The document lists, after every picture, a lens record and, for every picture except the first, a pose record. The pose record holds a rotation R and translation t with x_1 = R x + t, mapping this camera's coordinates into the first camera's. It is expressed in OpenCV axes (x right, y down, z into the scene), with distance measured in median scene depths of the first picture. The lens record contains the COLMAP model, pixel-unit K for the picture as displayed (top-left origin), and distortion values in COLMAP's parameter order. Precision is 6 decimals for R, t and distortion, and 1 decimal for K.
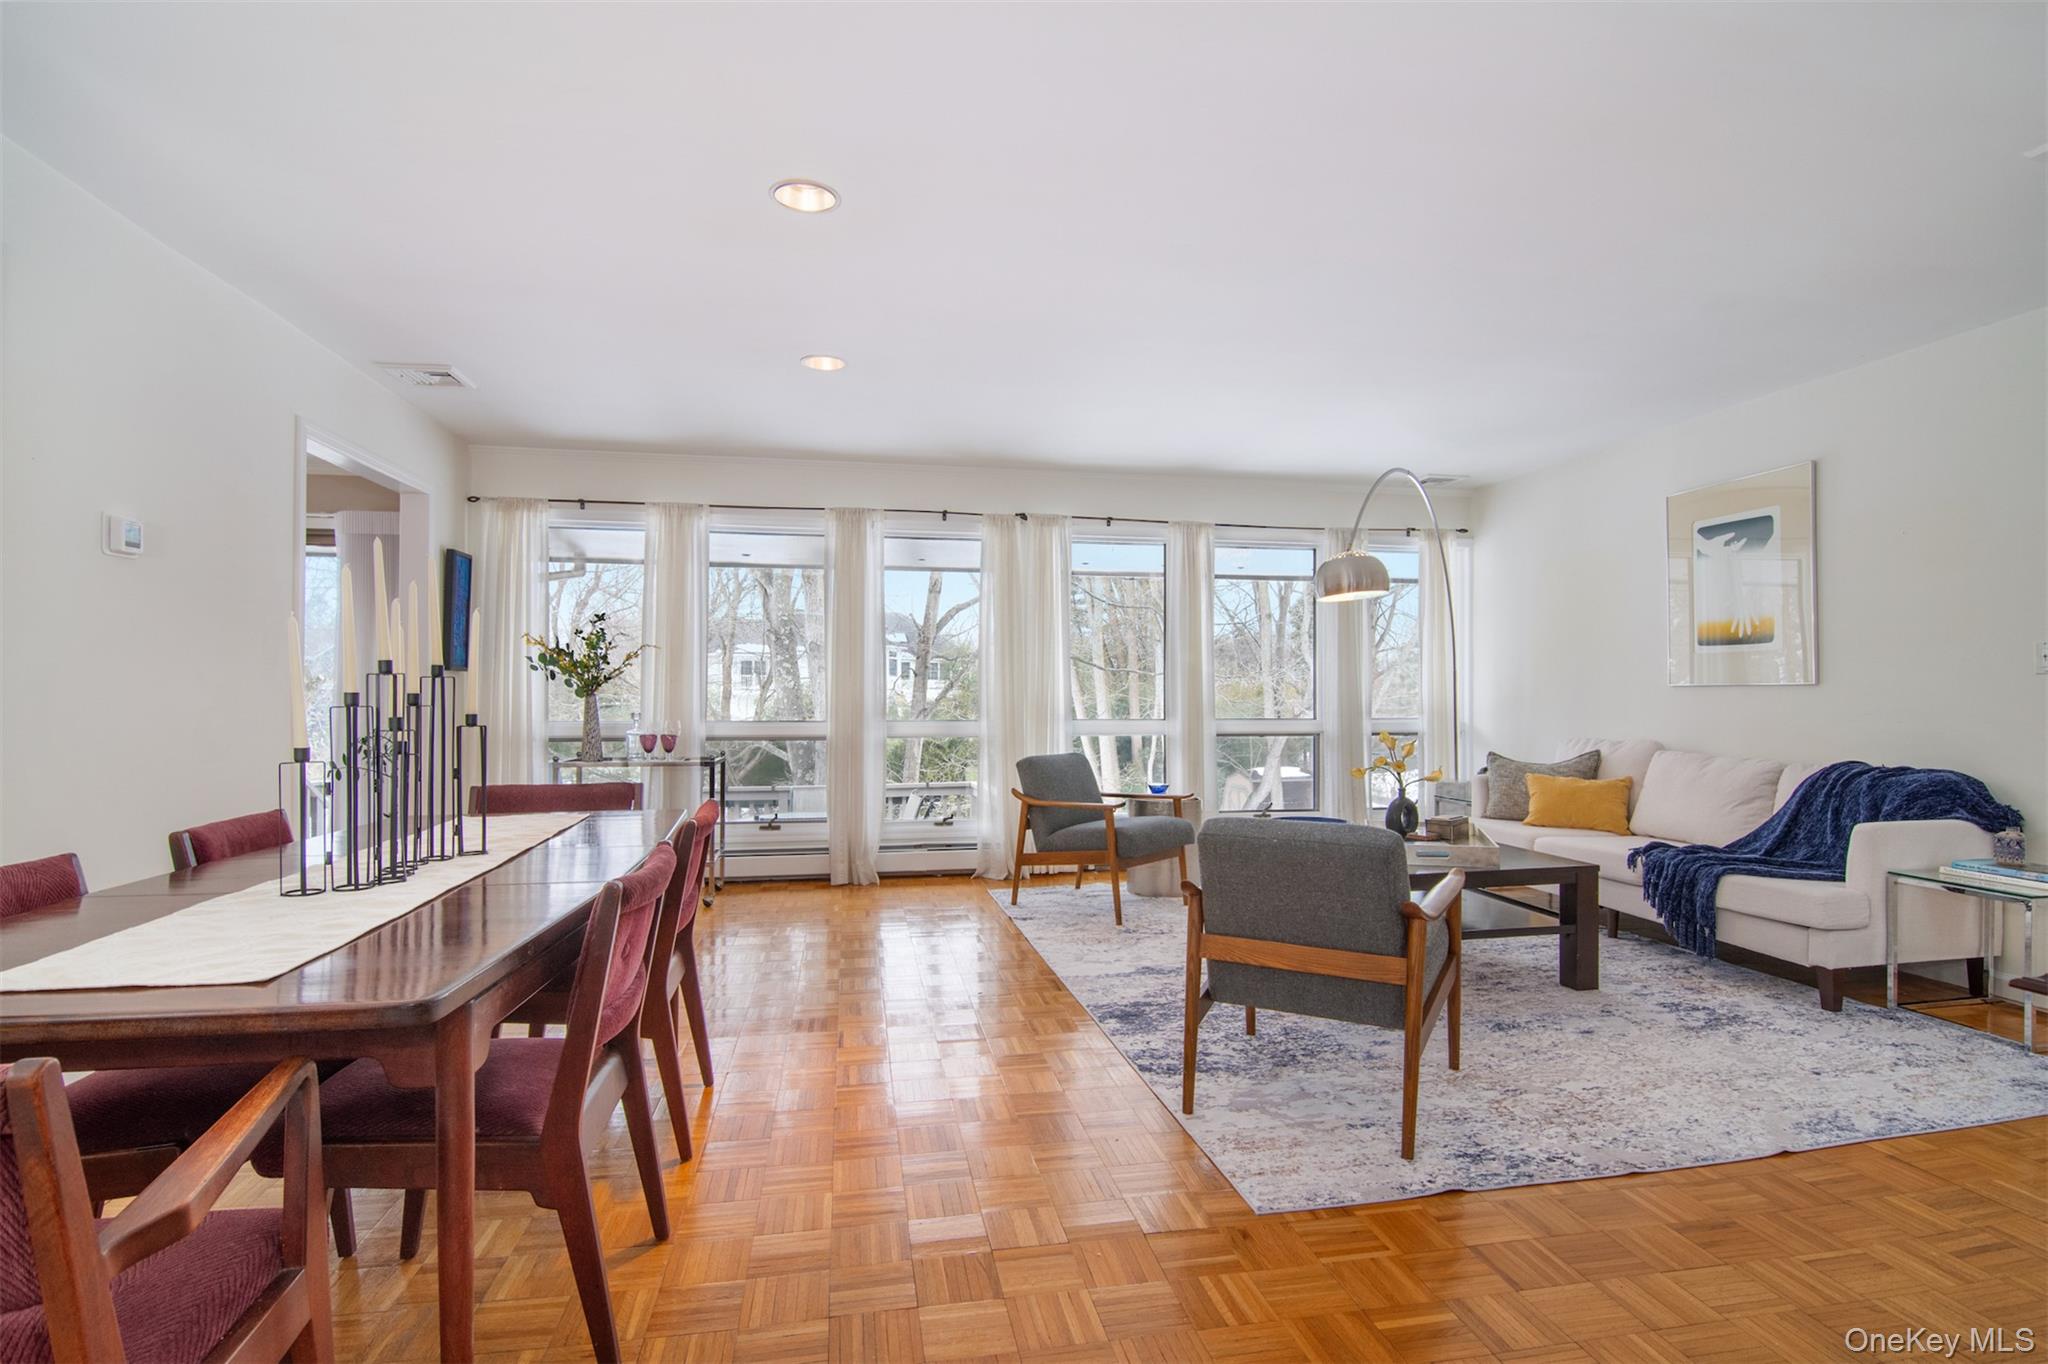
lens RADIAL K [[1009.4, 0, 1040.7], [0, 1009.4, 686.1], [0, 0, 1]] dist [-0.022598, -0.000137]
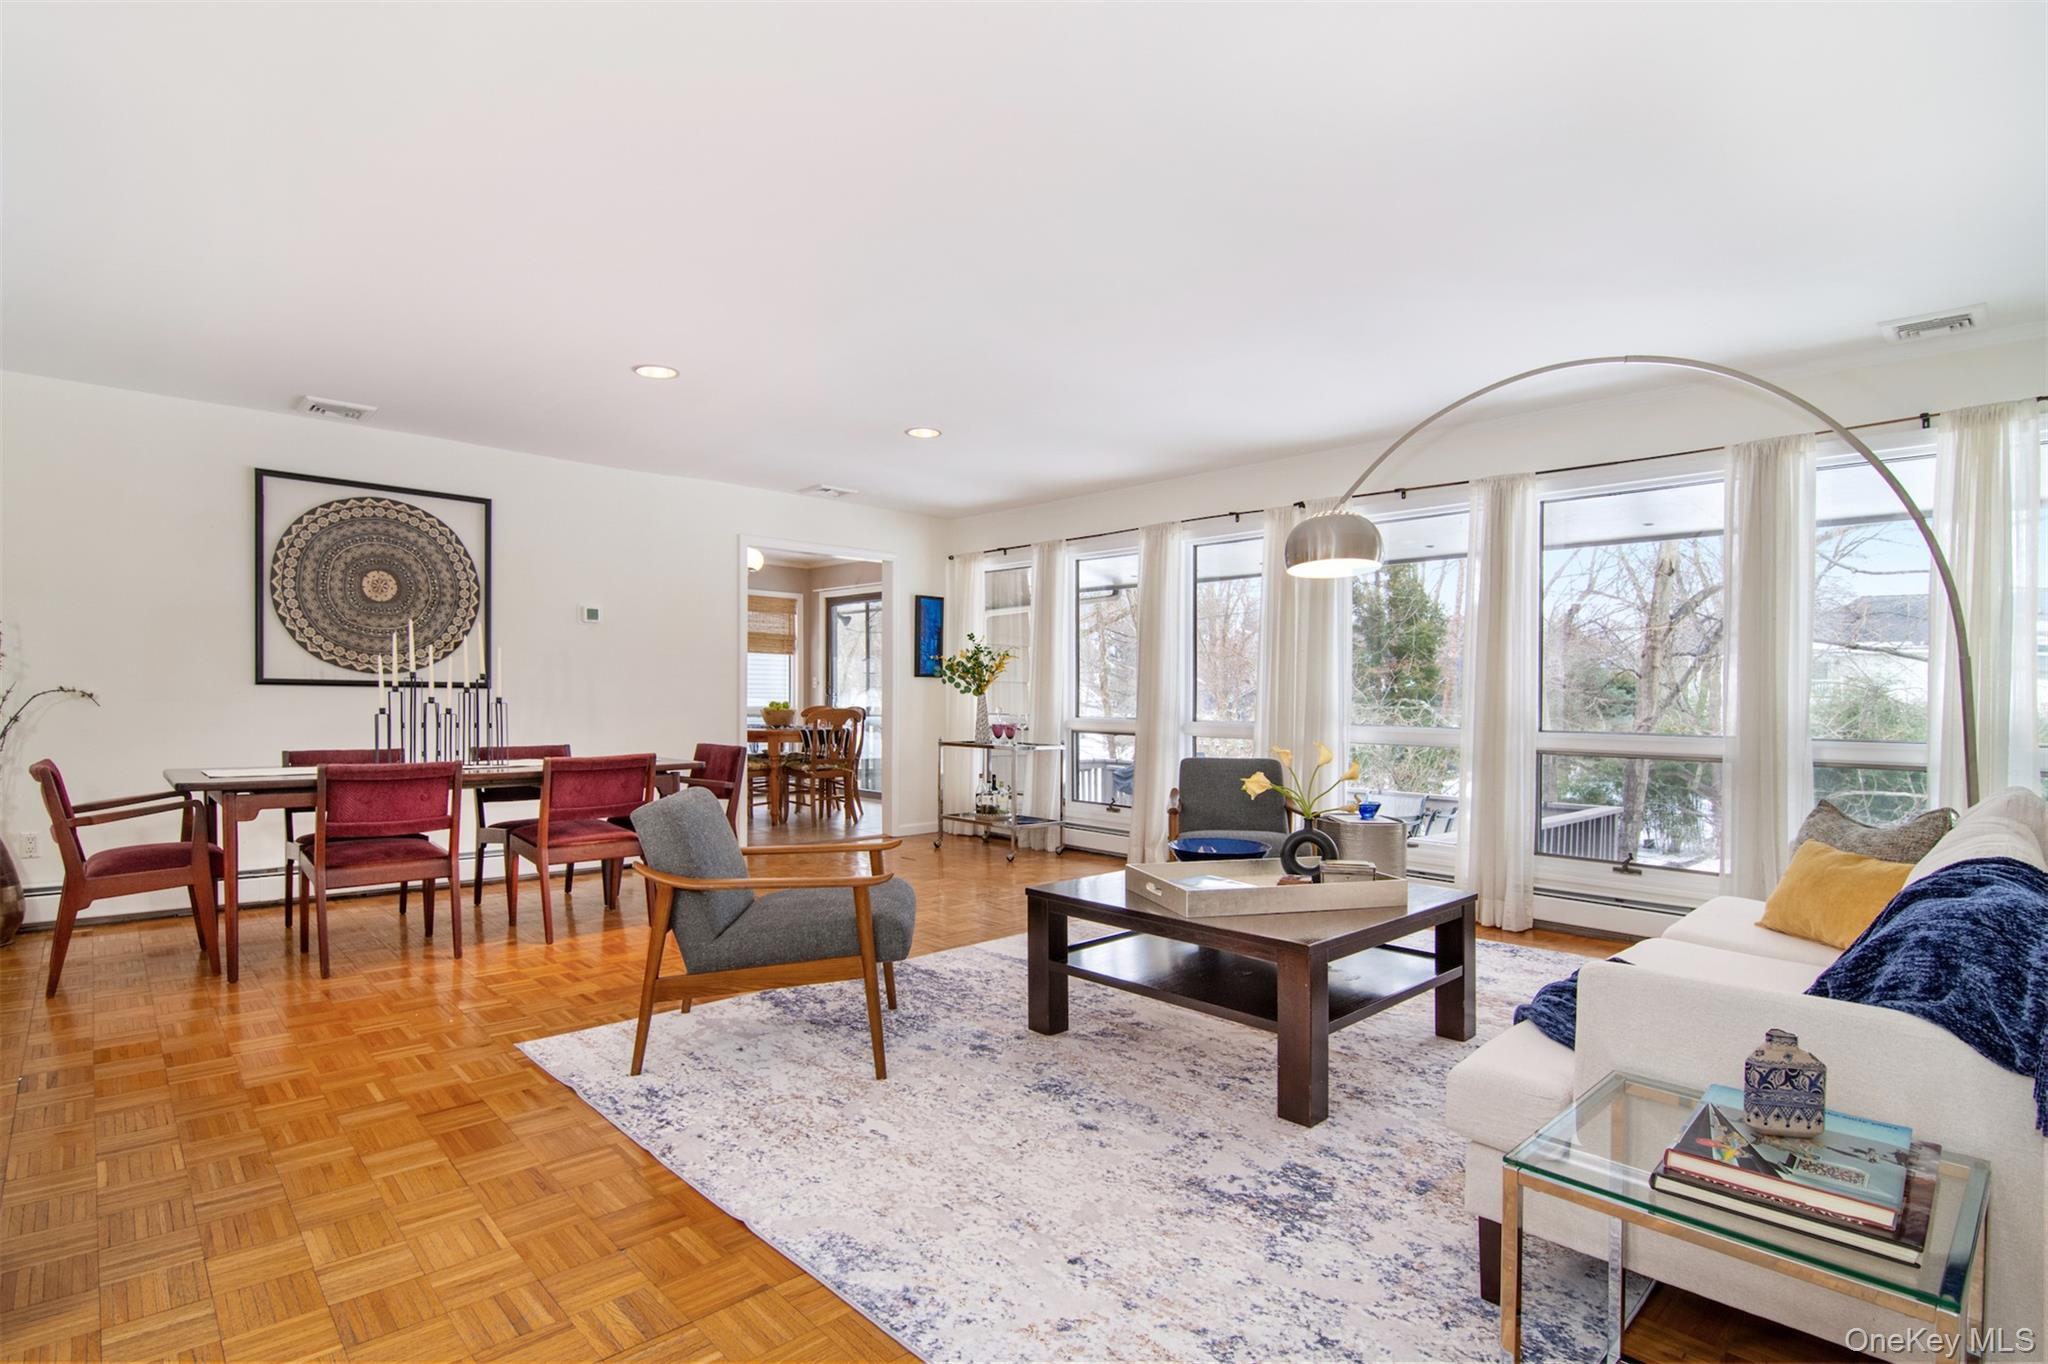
lens RADIAL K [[1009.4, 0, 1040.7], [0, 1009.4, 686.1], [0, 0, 1]] dist [-0.022598, -0.000137]
pose [[0.540894, -0.003829, -0.841082, 1.133991], [-0.006534, 0.999940, -0.008754, 0.014687], [0.841065, 0.010230, 0.540837, 0.530377]]
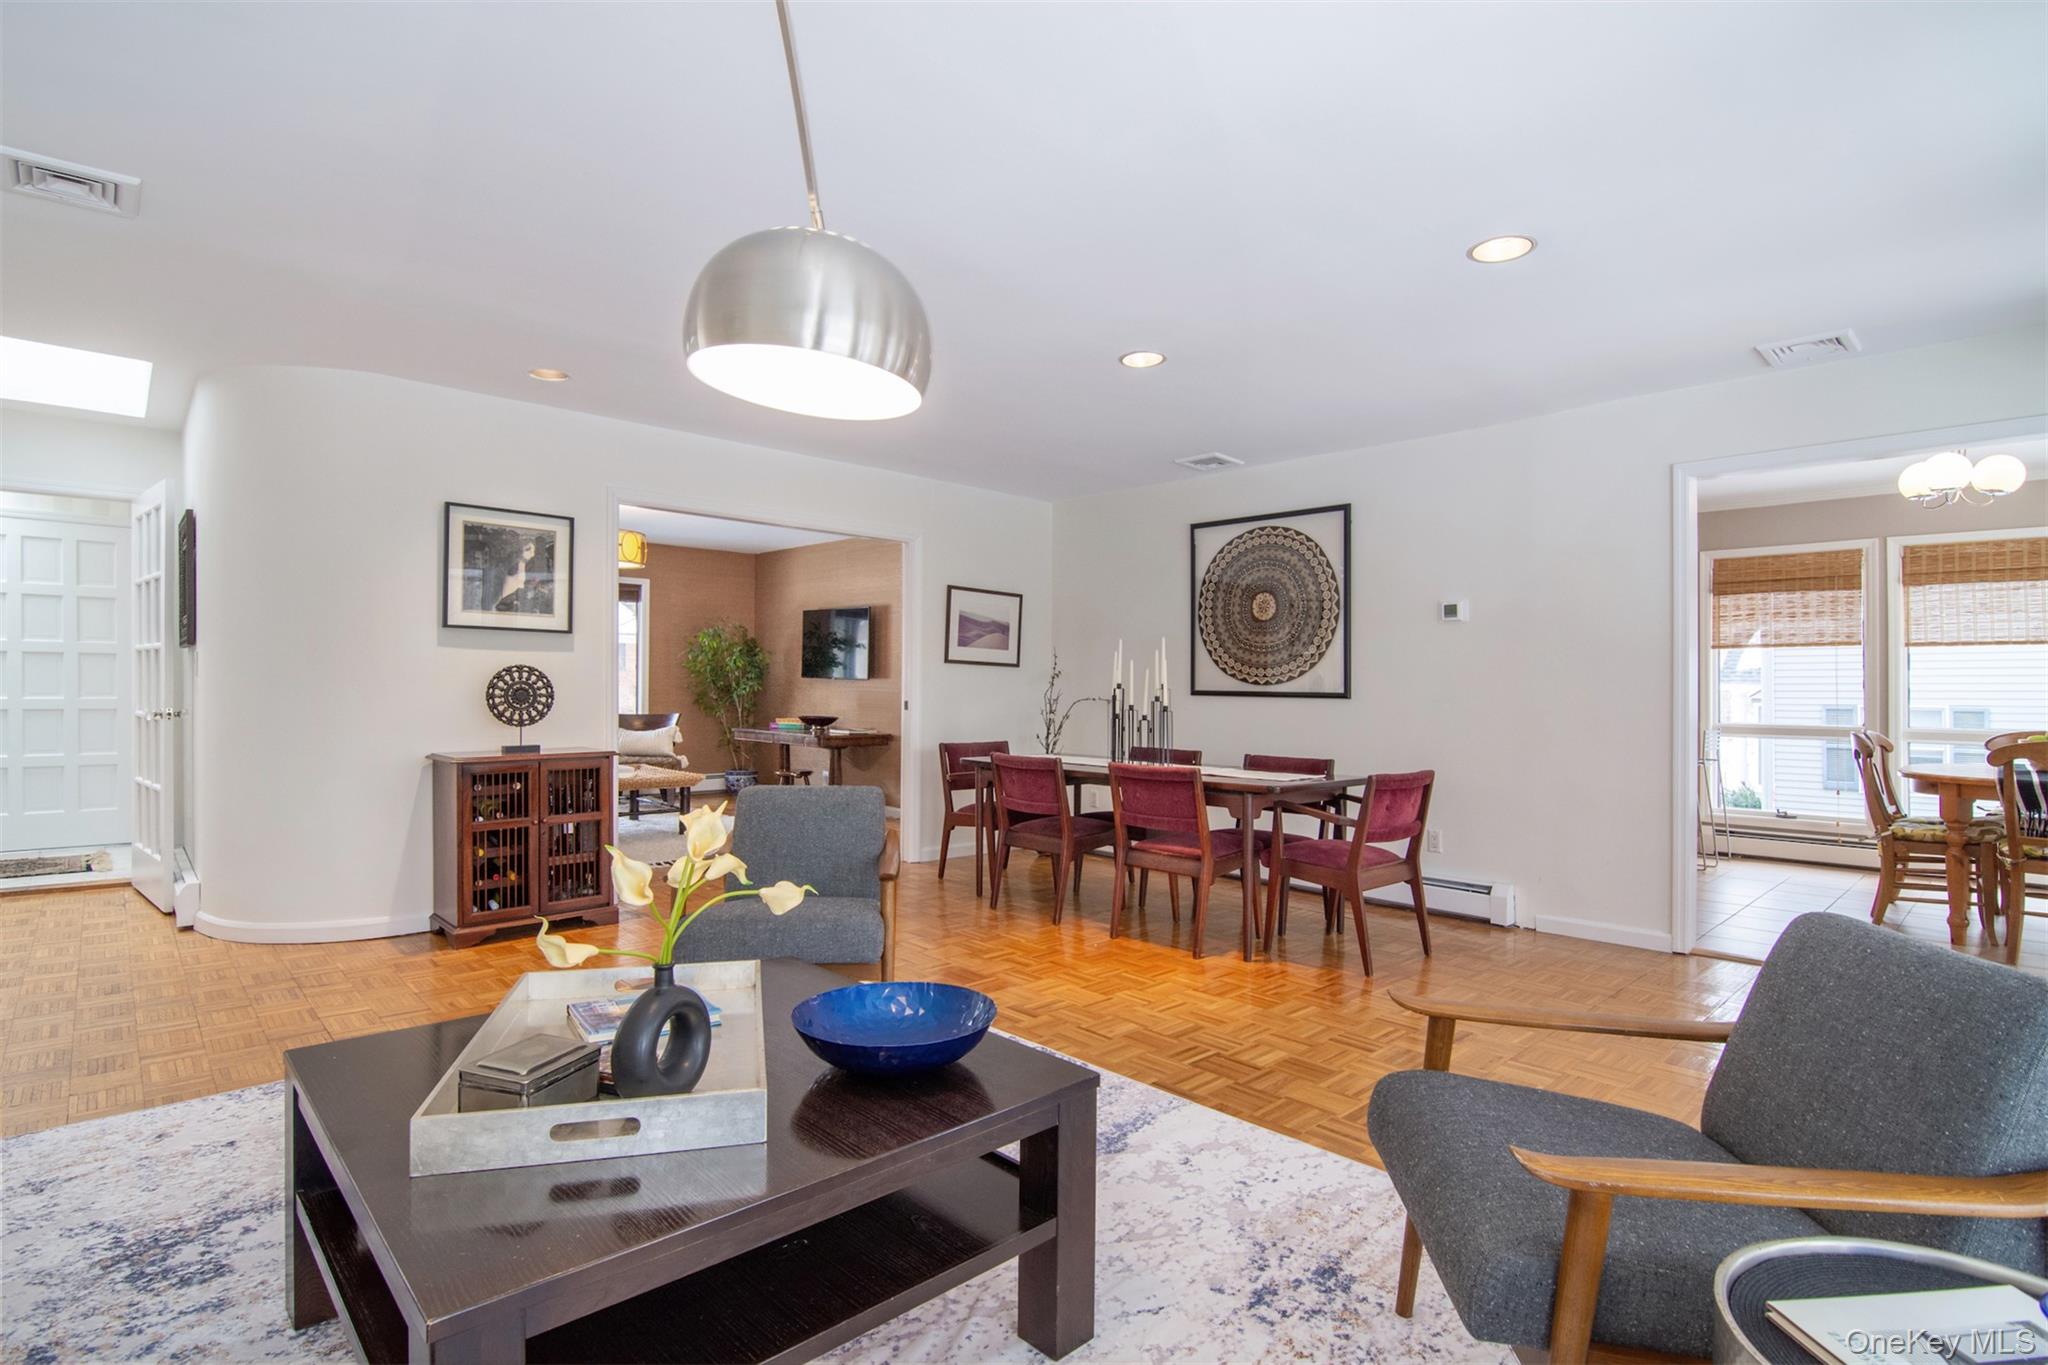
lens RADIAL K [[975.8, 0, 1020.2], [0, 975.8, 767.6], [0, 0, 1]] dist [-0.000608, -0.016865]
pose [[-0.846088, 0.031068, -0.532137, 0.549364], [-0.011084, 0.997059, 0.075834, 0.007881], [0.532928, 0.070061, -0.843255, 1.718135]]
